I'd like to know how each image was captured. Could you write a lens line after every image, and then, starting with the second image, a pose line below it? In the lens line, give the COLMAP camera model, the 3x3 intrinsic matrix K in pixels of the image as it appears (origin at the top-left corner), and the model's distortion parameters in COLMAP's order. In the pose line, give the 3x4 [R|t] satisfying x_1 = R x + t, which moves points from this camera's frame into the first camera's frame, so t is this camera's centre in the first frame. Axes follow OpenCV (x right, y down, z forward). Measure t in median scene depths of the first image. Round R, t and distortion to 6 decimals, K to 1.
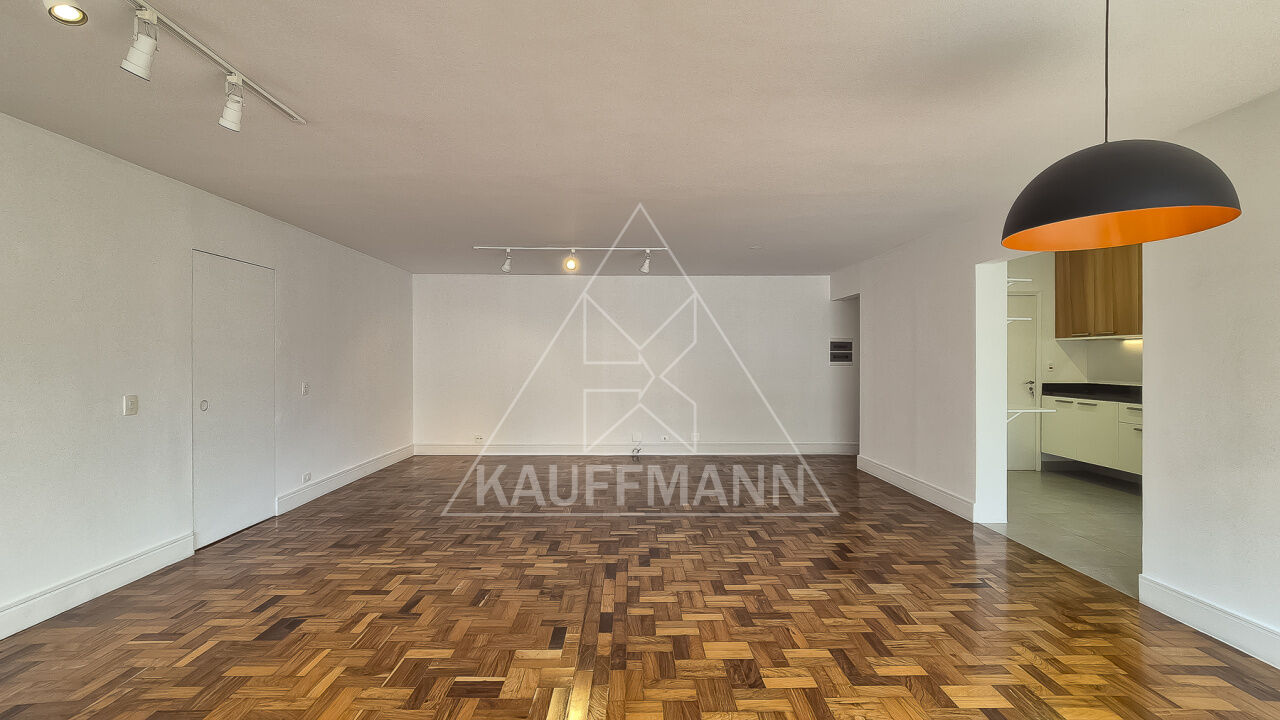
lens RADIAL K [[539.2, 0, 640.0], [0, 539.2, 360.0], [0, 0, 1]] dist [-0.003597, -0.000196]
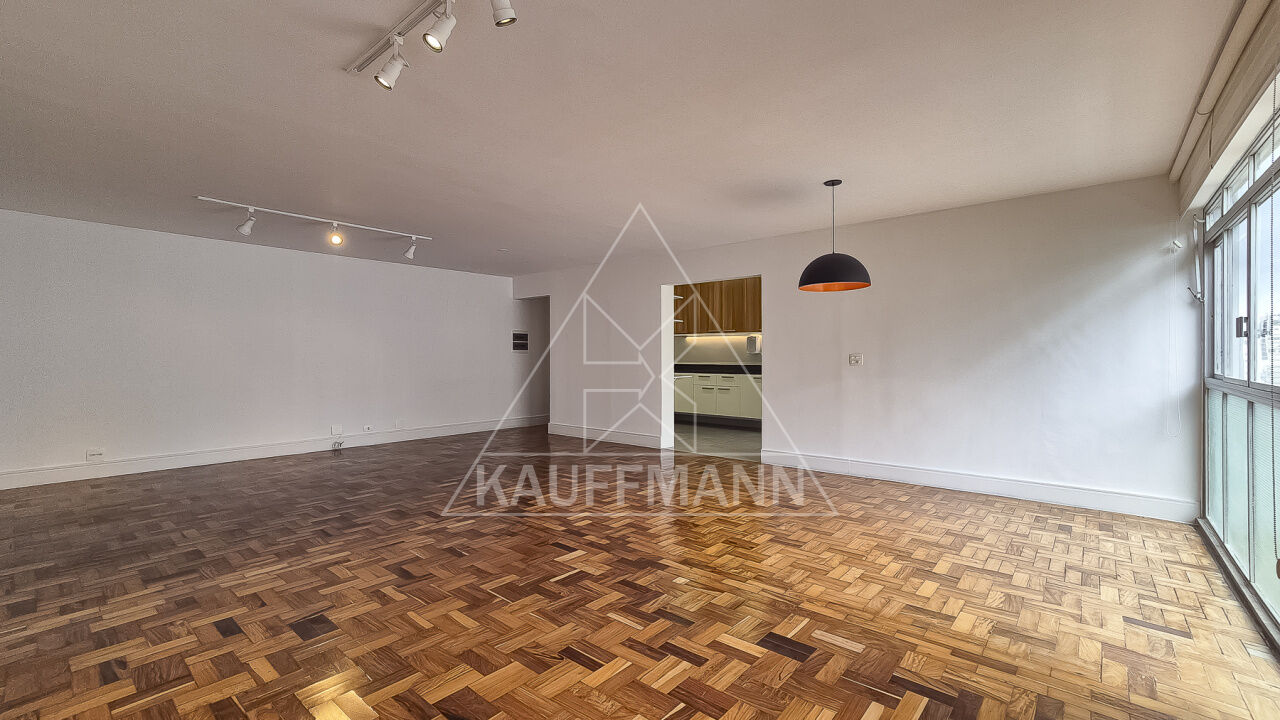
lens RADIAL K [[531.0, 0, 640.0], [0, 531.0, 360.0], [0, 0, 1]] dist [-0.003042, -0.000068]
pose [[0.664476, -0.007245, 0.747274, -0.736878], [0.003855, 0.999973, 0.006267, 0.041310], [-0.747299, -0.001284, 0.664486, 0.007161]]
